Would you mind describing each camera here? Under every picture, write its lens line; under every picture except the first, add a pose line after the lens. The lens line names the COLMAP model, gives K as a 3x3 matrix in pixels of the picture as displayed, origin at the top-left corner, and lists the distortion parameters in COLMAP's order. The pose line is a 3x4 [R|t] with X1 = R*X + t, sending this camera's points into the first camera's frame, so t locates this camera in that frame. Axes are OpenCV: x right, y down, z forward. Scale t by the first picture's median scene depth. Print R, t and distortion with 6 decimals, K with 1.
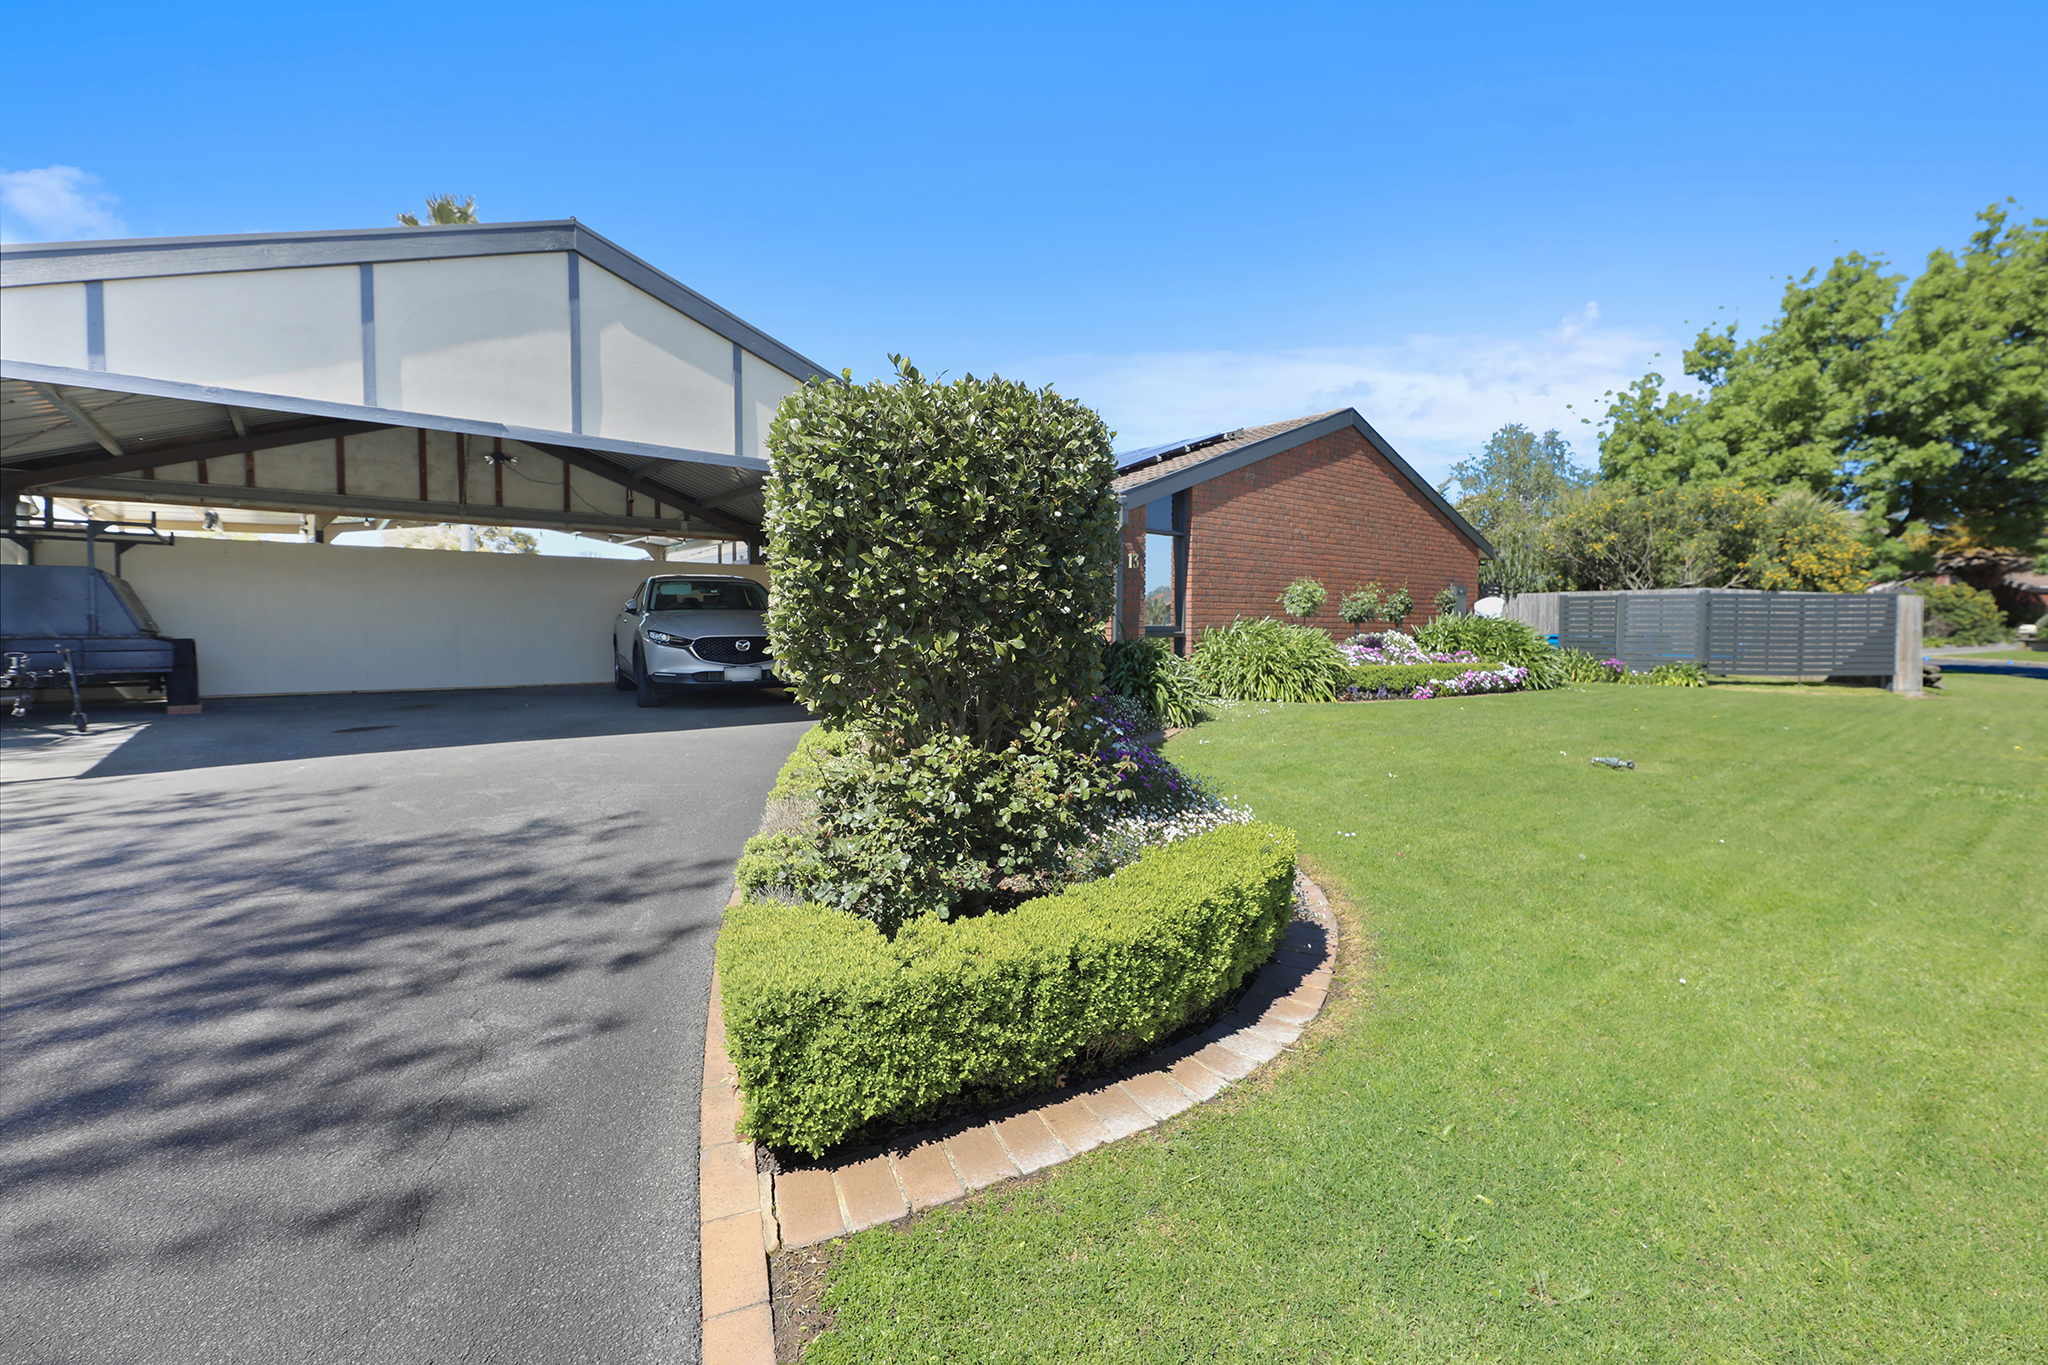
lens RADIAL K [[823.3, 0, 1024.9], [0, 823.3, 650.7], [0, 0, 1]] dist [0.014717, -0.004511]
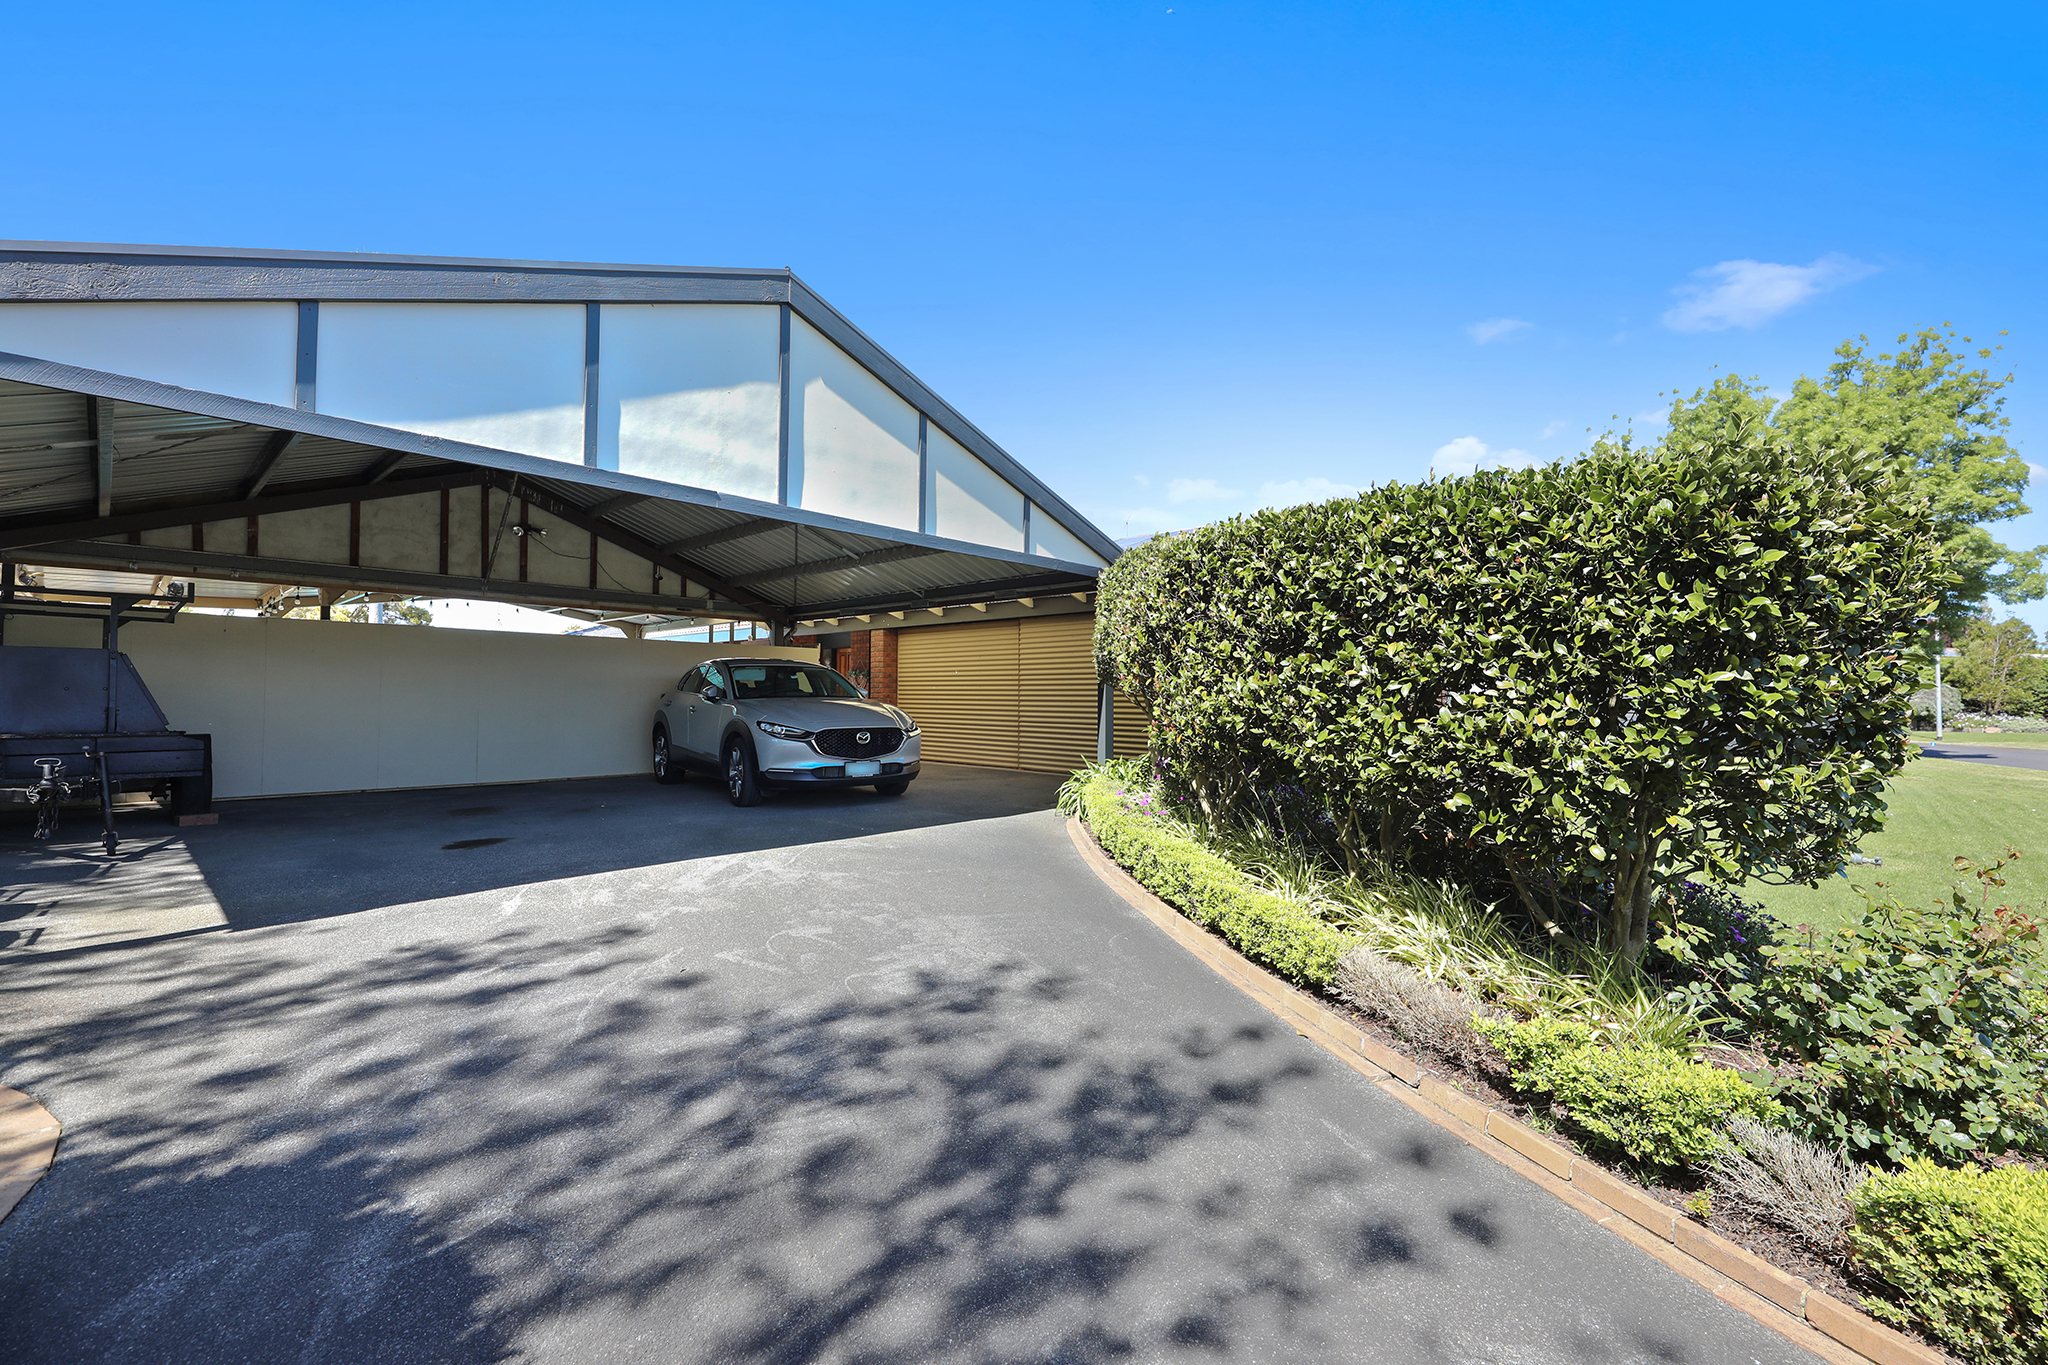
lens RADIAL K [[812.8, 0, 1024.0], [0, 812.8, 682.5], [0, 0, 1]] dist [0.009774, -0.000209]
pose [[0.994042, 0.002981, 0.108956, -0.229920], [0.003303, 0.998343, -0.057448, -0.013272], [-0.108947, 0.057466, 0.992385, 0.072280]]
